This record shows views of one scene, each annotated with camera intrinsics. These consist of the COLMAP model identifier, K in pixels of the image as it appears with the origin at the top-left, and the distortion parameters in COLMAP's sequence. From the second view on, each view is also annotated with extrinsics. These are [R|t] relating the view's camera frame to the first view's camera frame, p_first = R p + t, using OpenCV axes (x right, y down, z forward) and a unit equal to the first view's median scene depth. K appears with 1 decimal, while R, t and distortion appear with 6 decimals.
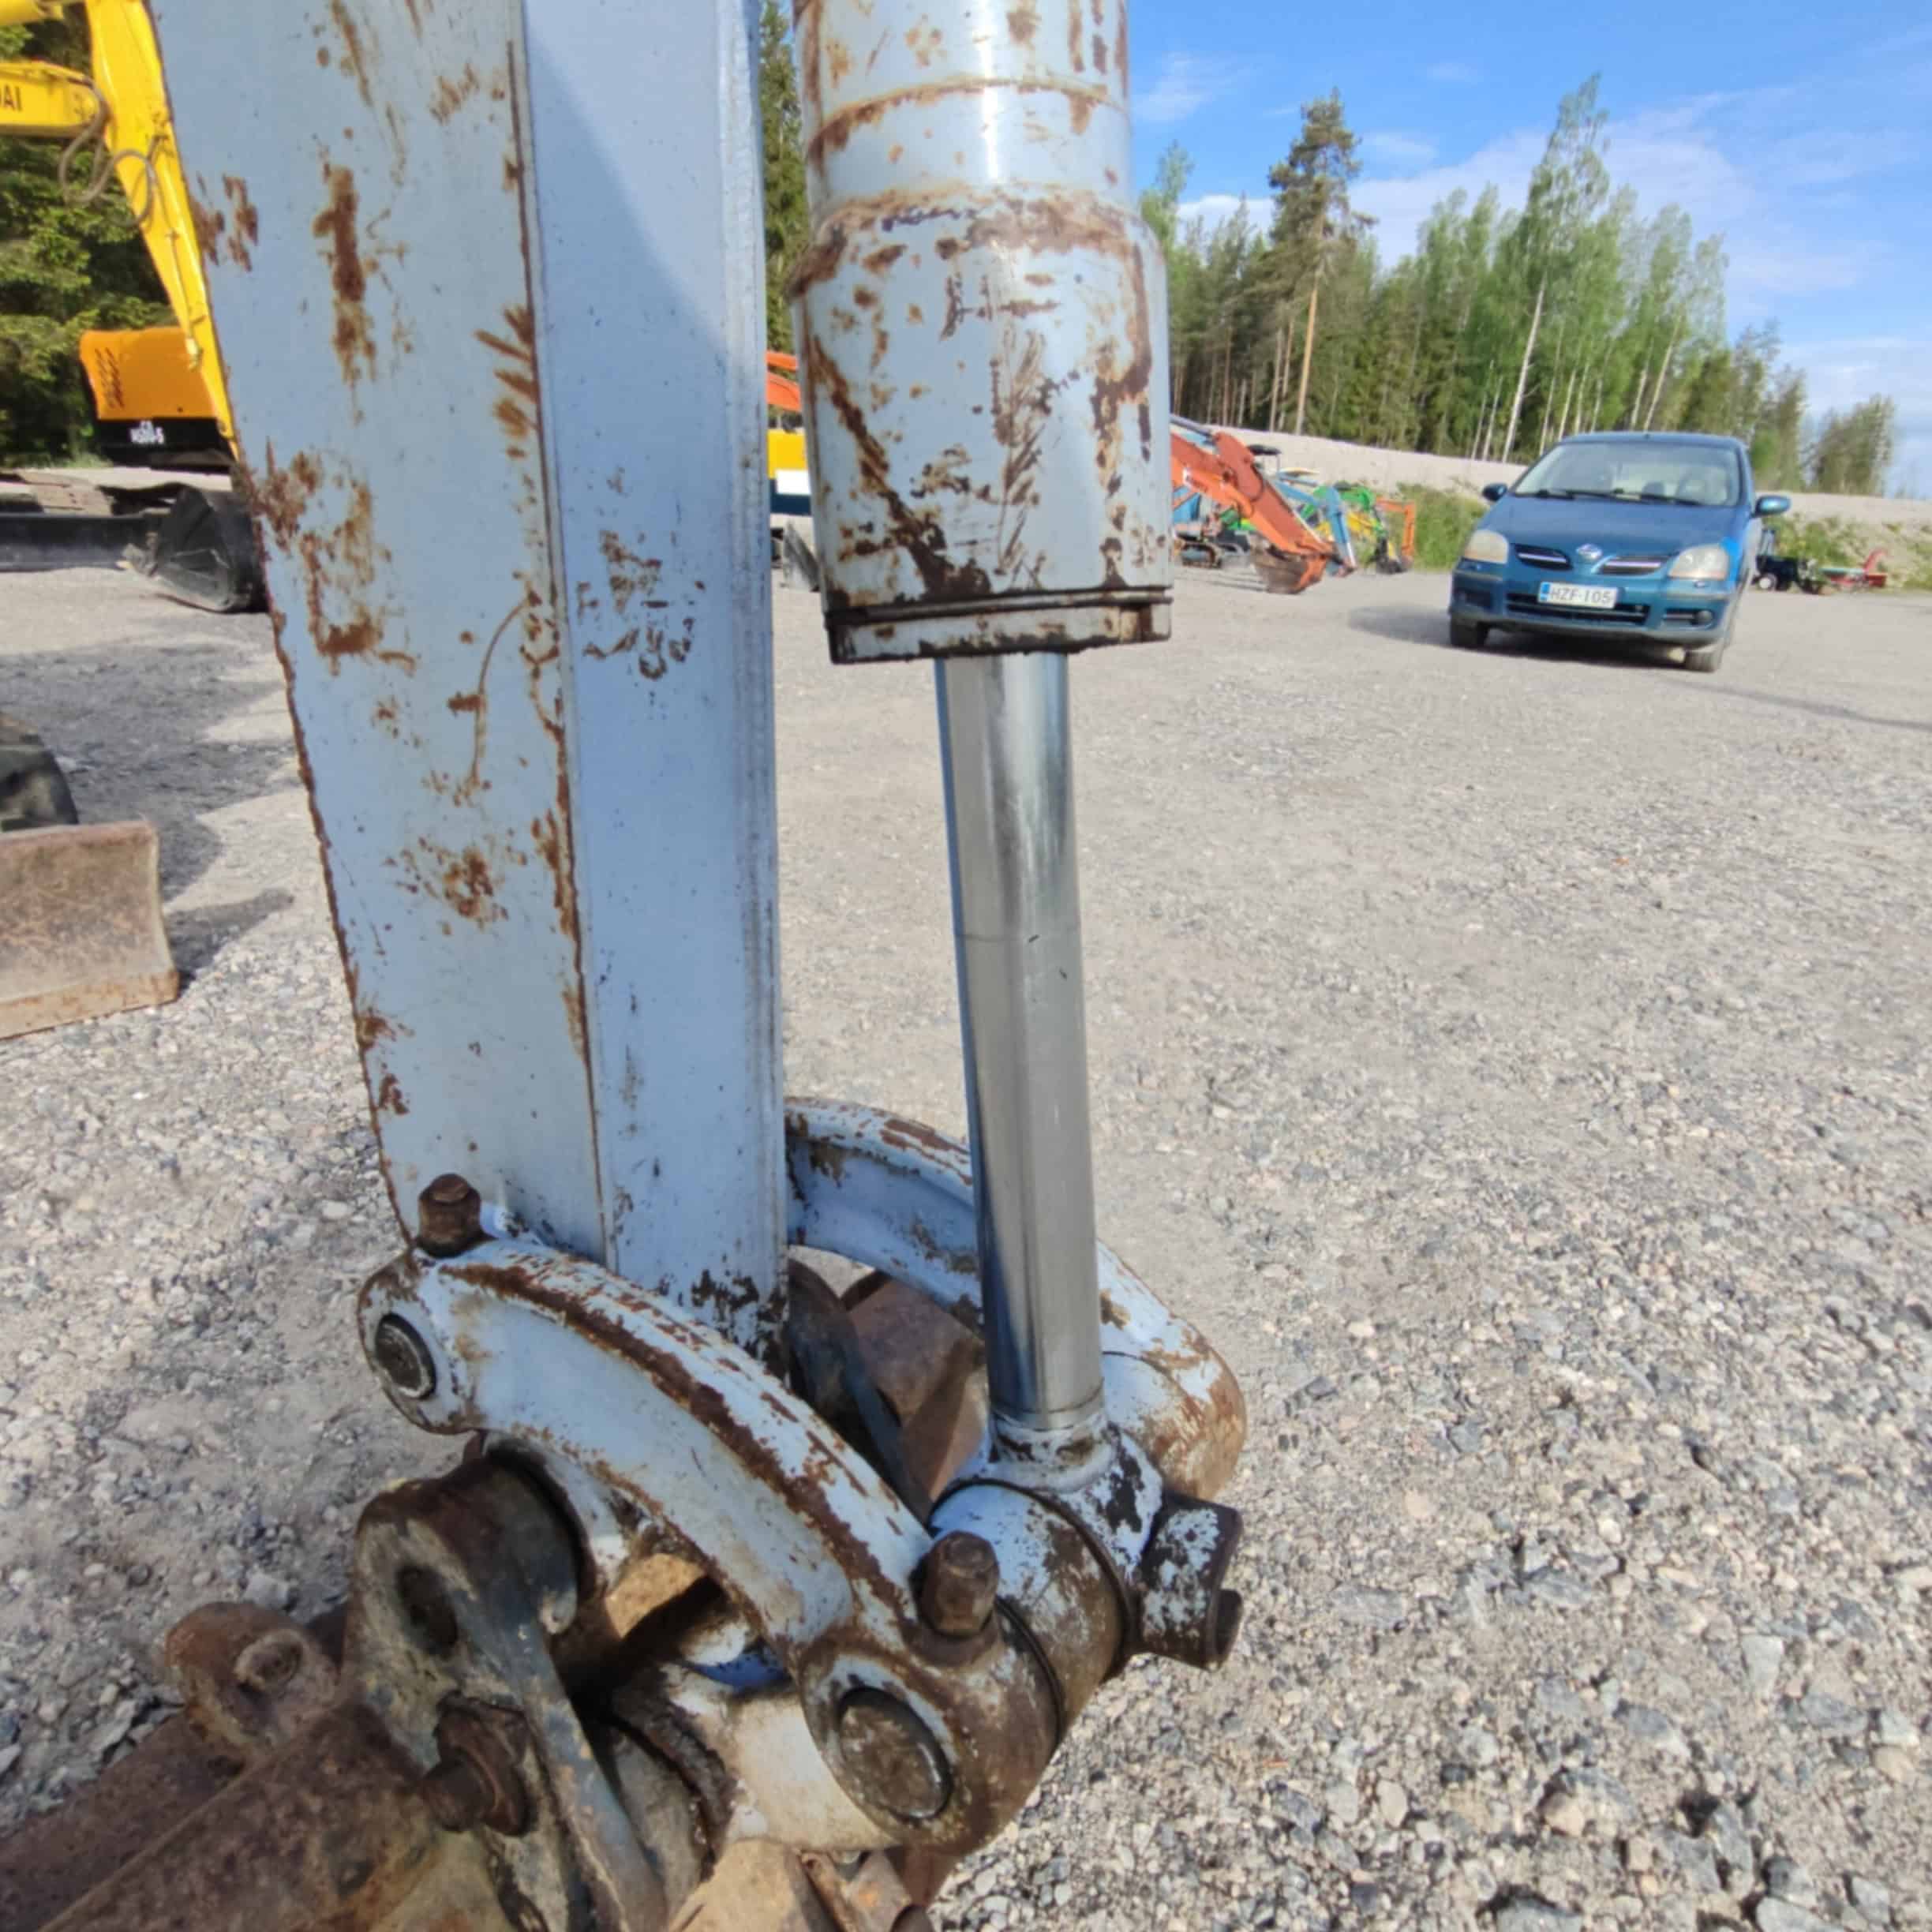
lens RADIAL K [[1221.8, 0, 979.5], [0, 1221.8, 977.3], [0, 0, 1]] dist [-0.001655, -0.000270]
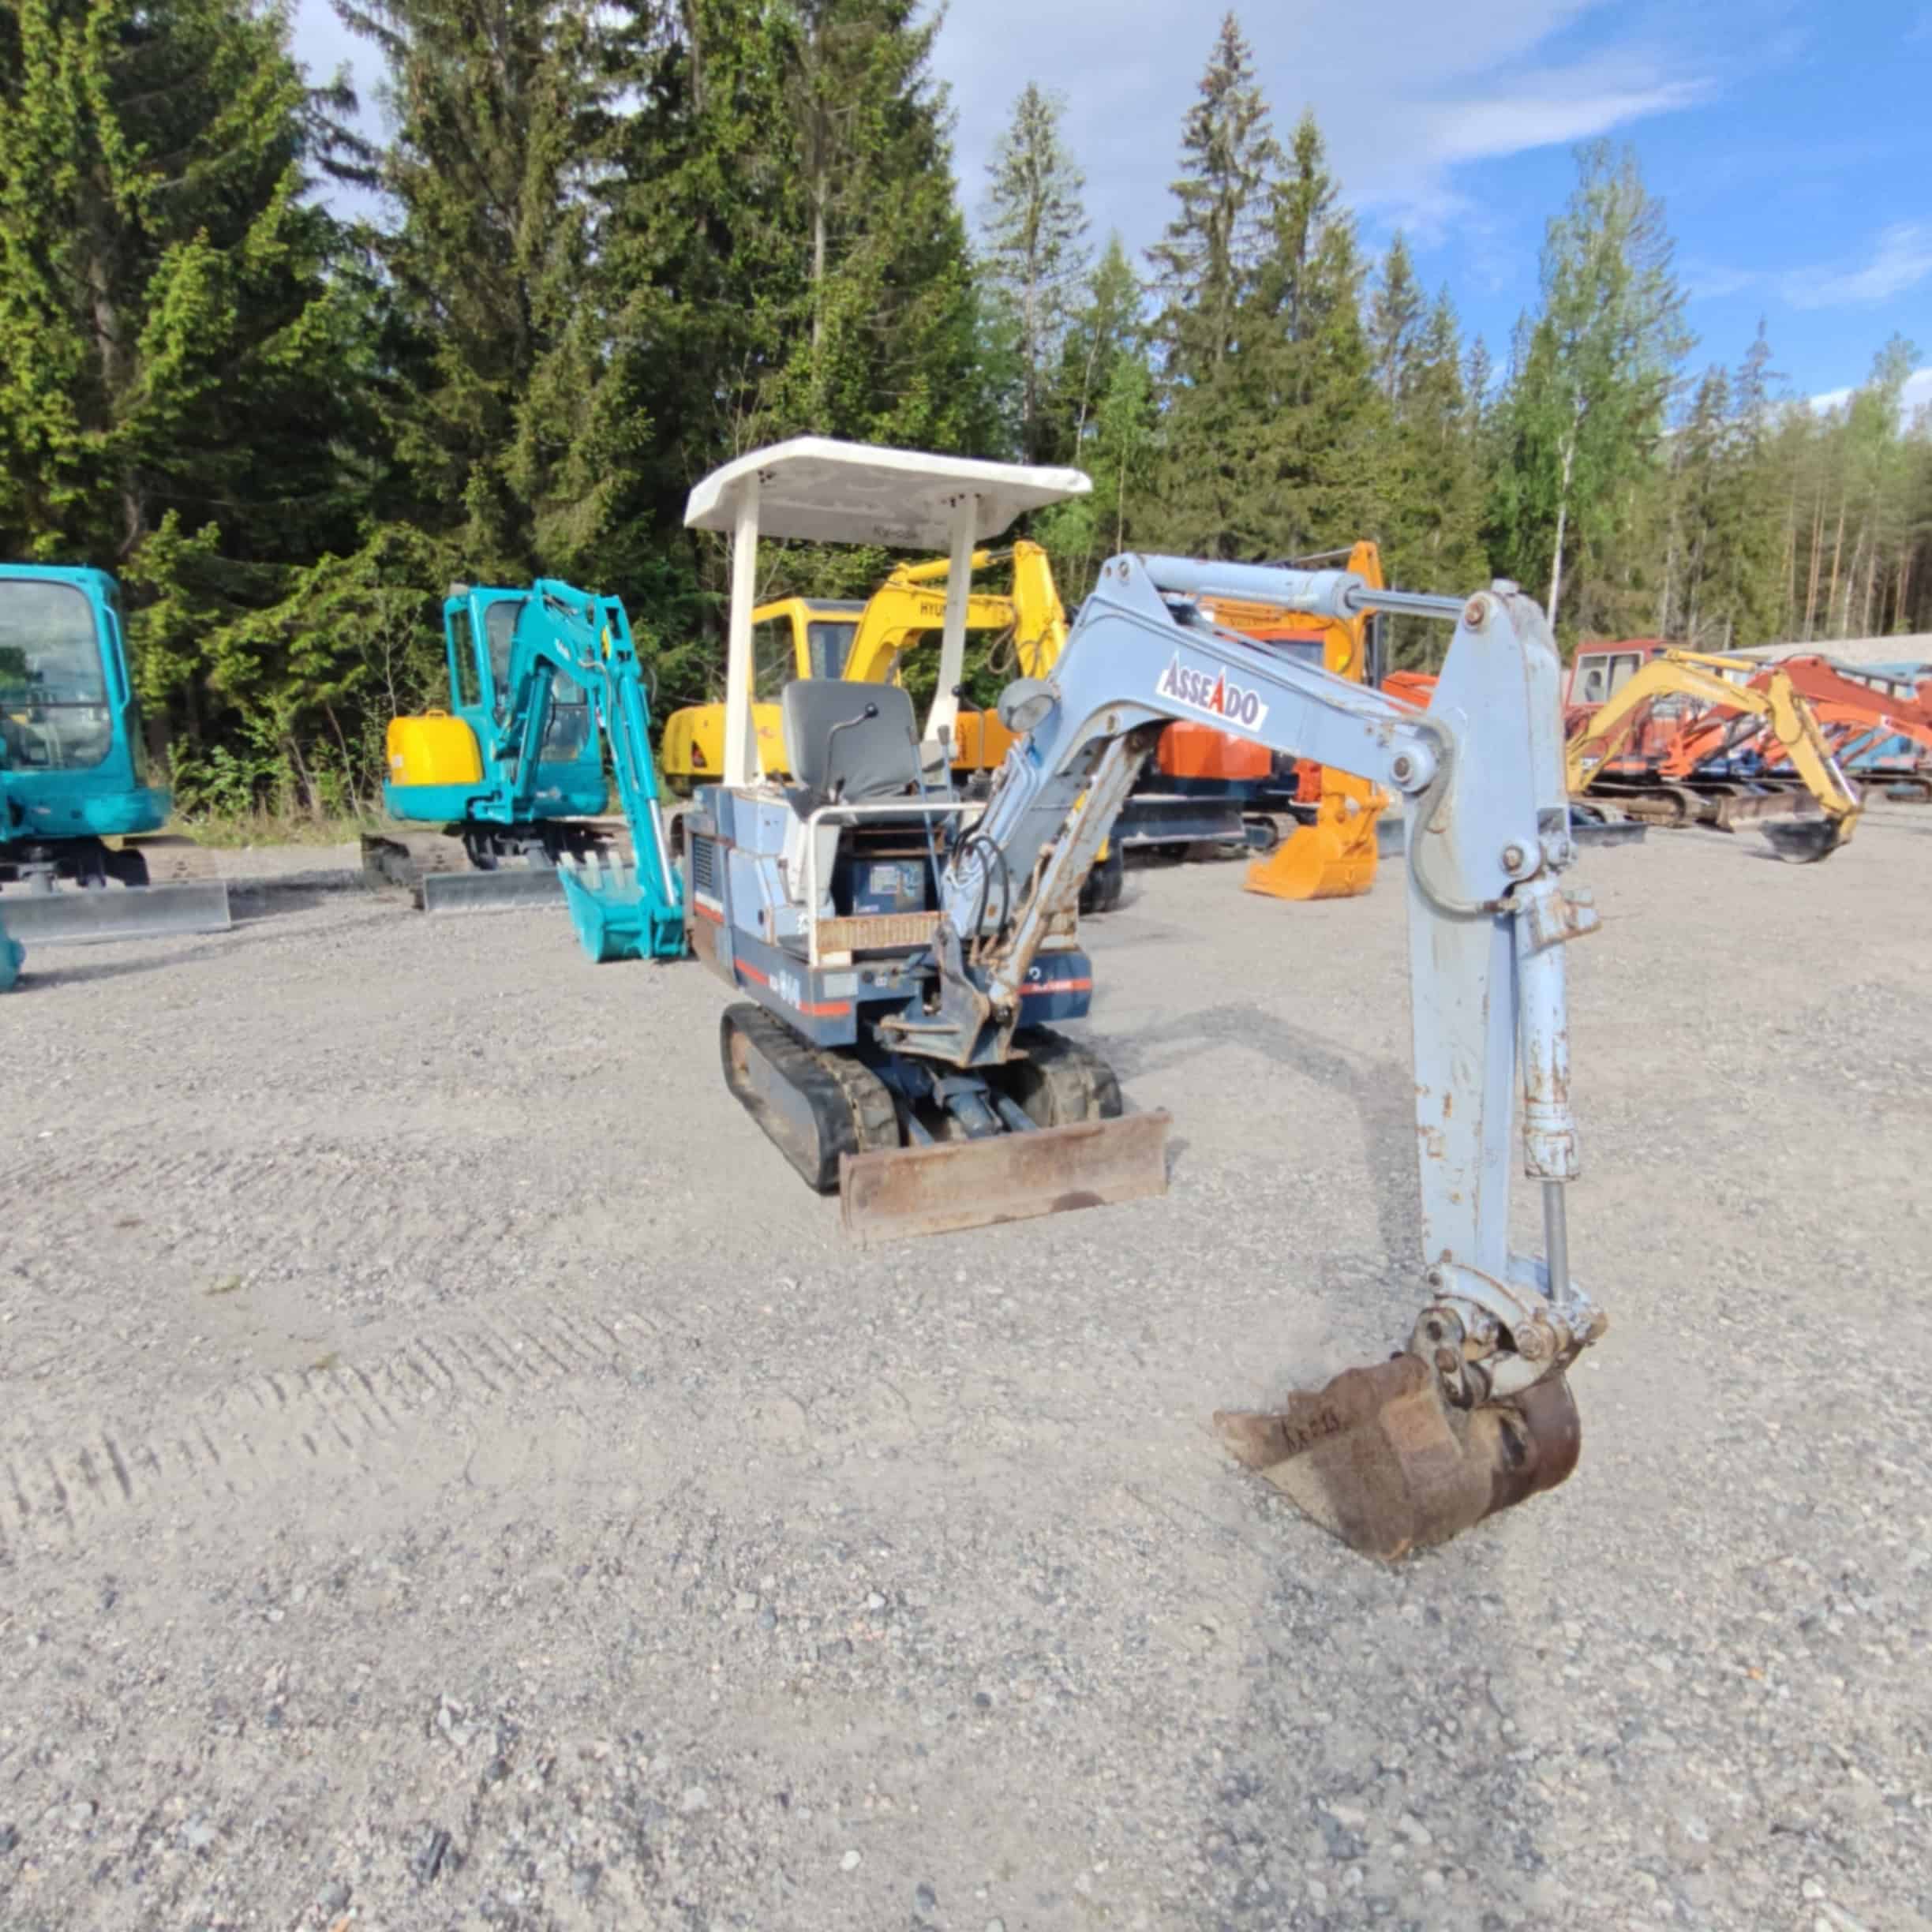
lens RADIAL K [[1220.1, 0, 985.3], [0, 1220.1, 962.0], [0, 0, 1]] dist [0.003609, -0.002526]
pose [[0.881639, 0.024198, -0.471303, 0.044099], [-0.112003, 0.980879, -0.159158, -0.000661], [0.458440, 0.193107, 0.867492, -0.712215]]
